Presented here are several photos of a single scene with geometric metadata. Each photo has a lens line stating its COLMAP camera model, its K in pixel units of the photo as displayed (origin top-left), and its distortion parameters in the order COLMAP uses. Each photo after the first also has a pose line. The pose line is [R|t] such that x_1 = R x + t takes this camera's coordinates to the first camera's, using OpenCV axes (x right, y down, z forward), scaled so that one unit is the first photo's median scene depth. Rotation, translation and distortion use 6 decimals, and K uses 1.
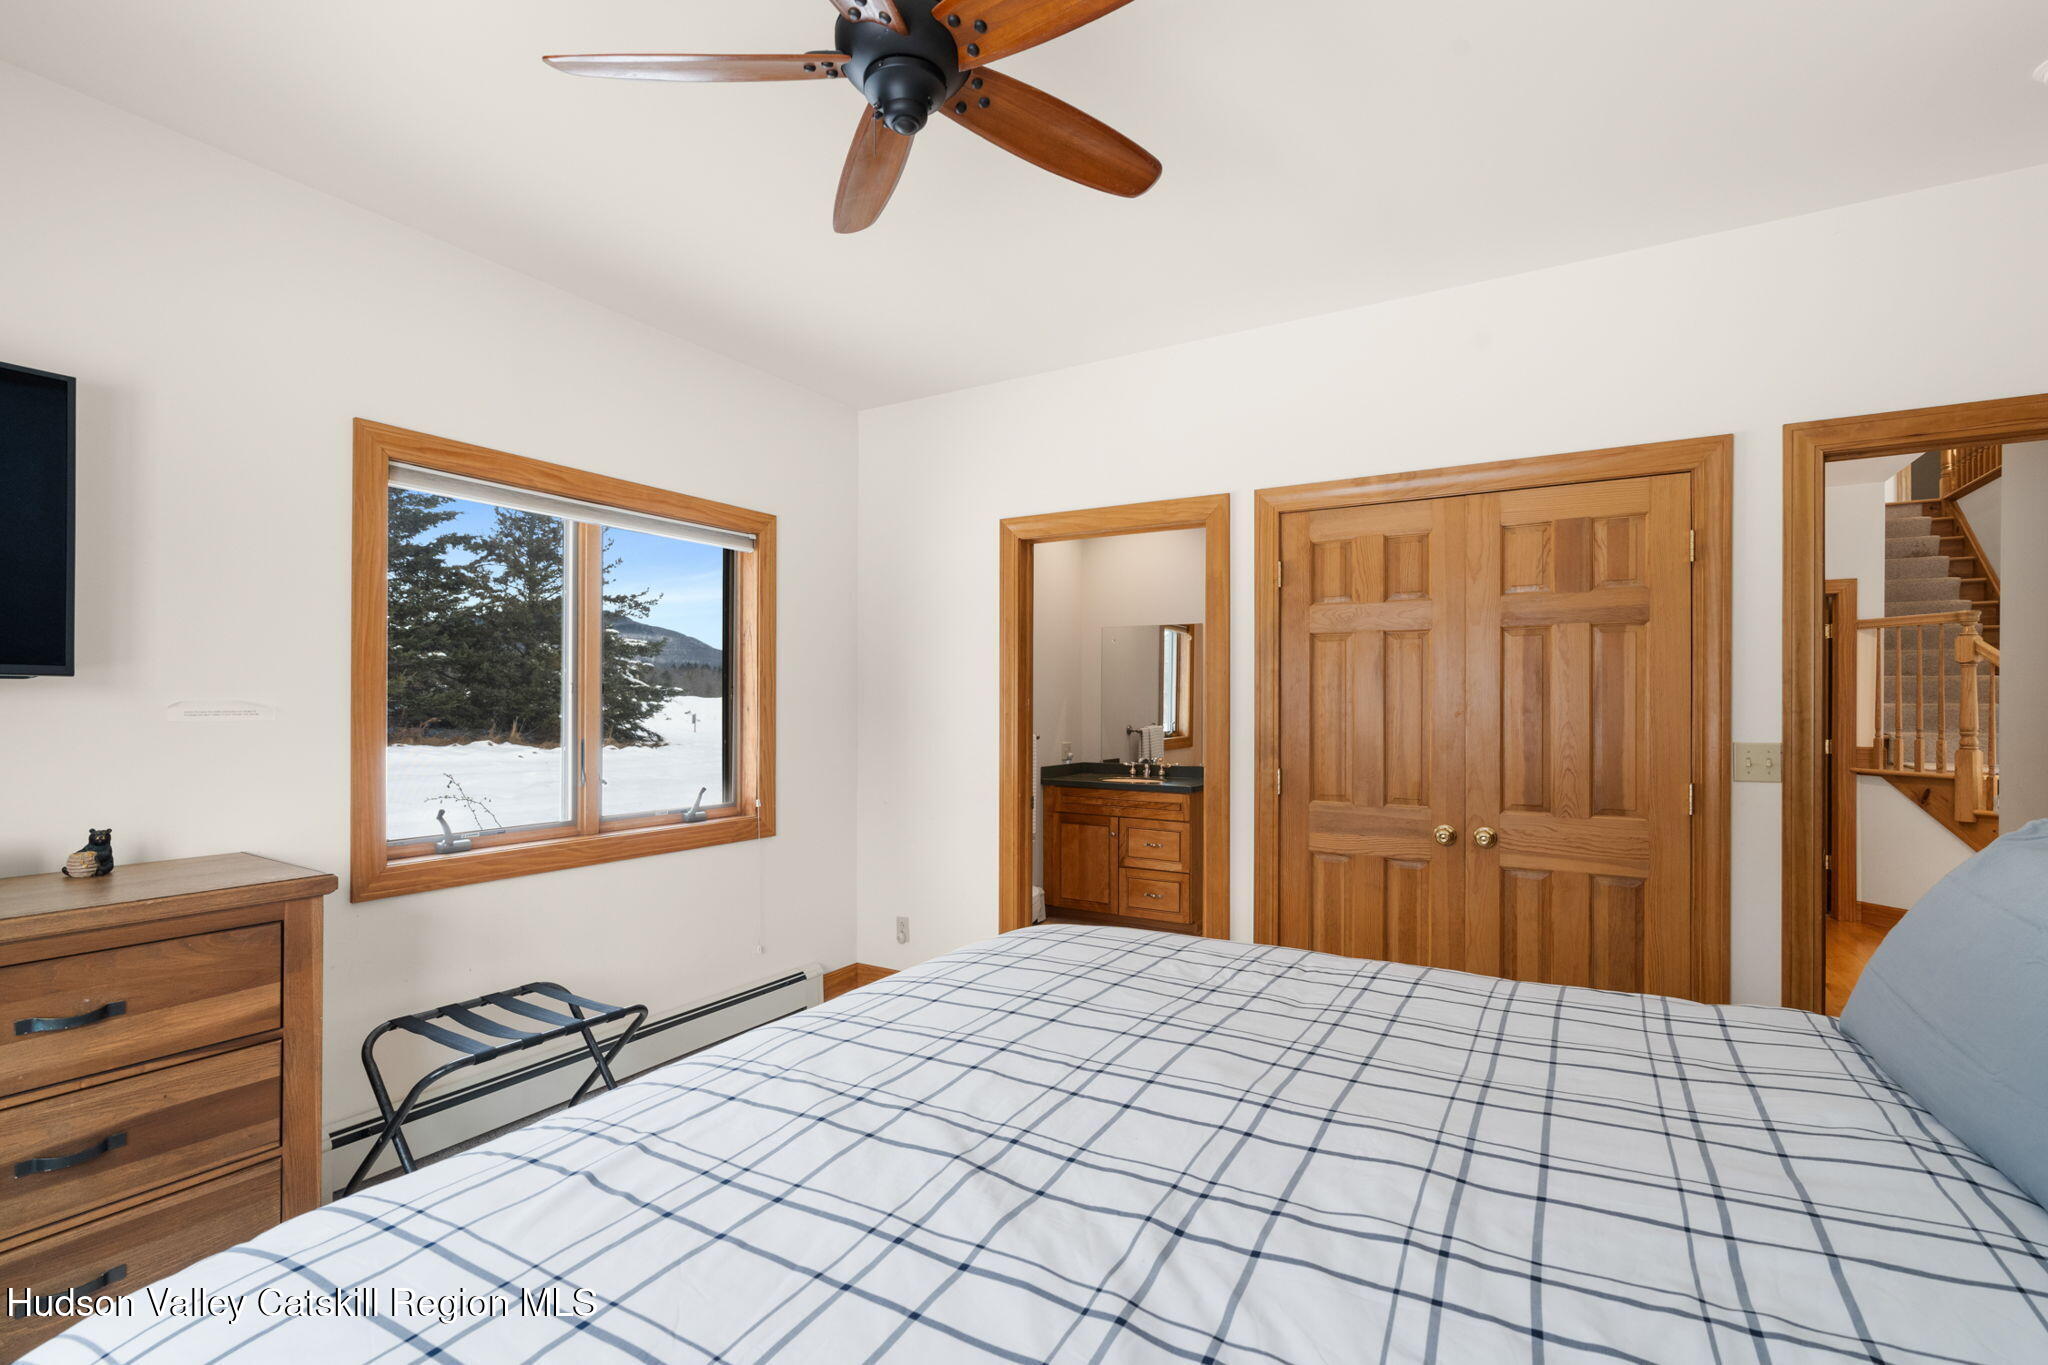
lens RADIAL K [[936.4, 0, 1016.2], [0, 936.4, 693.9], [0, 0, 1]] dist [-0.008557, 0.002267]
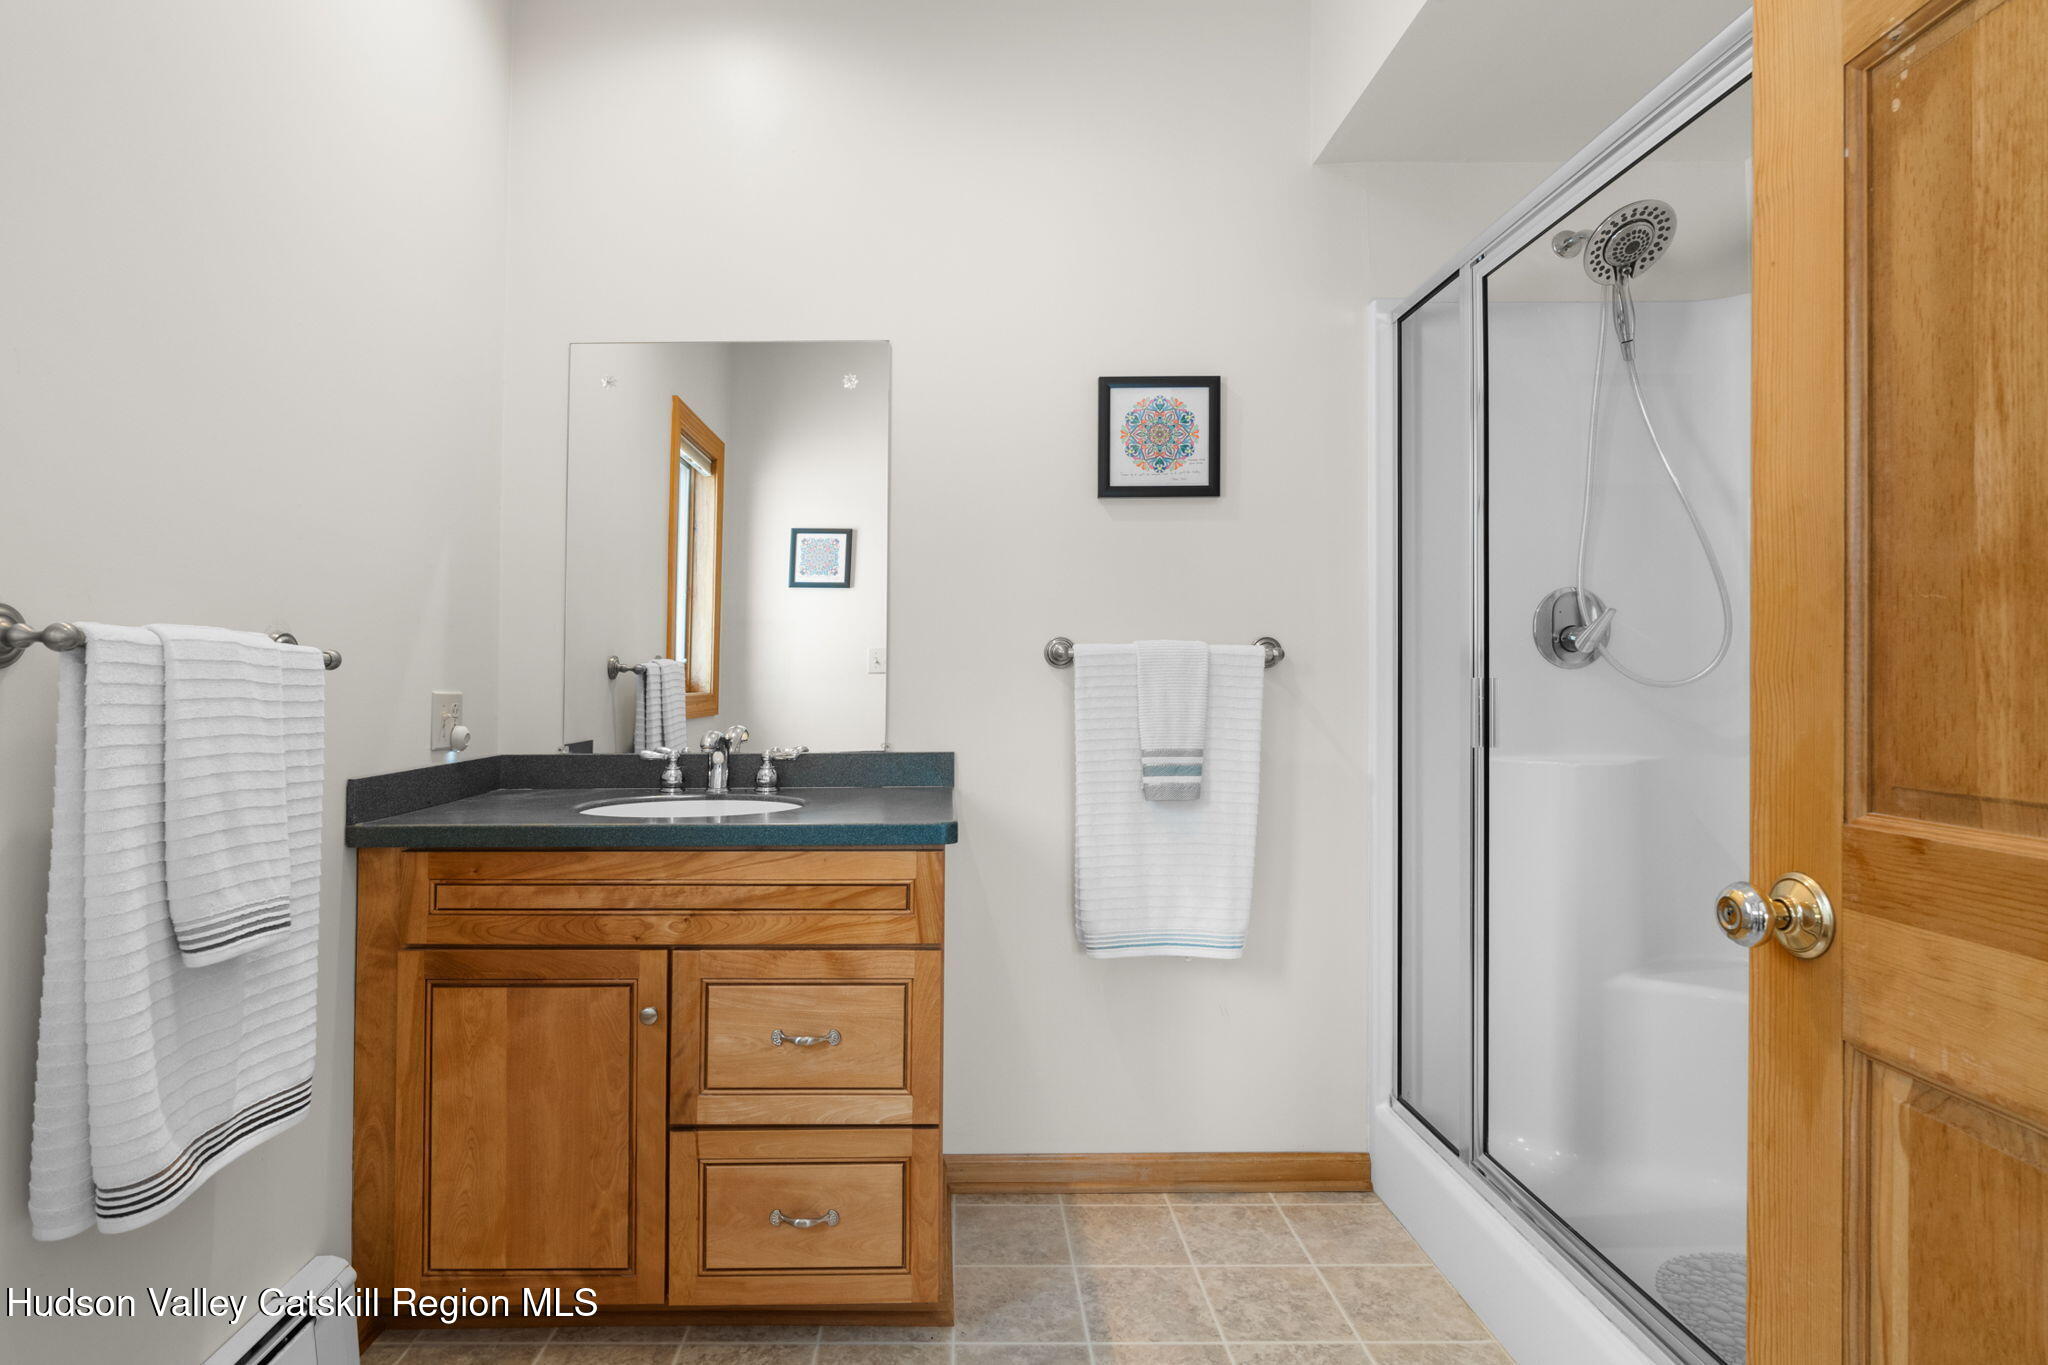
lens RADIAL K [[1137.9, 0, 1017.2], [0, 1137.9, 663.4], [0, 0, 1]] dist [0.005909, 0.000182]
pose [[0.852662, 0.001599, 0.522460, 0.020945], [-0.001531, 0.999999, -0.000562, 0.046712], [-0.522460, -0.000321, 0.852664, 0.645075]]
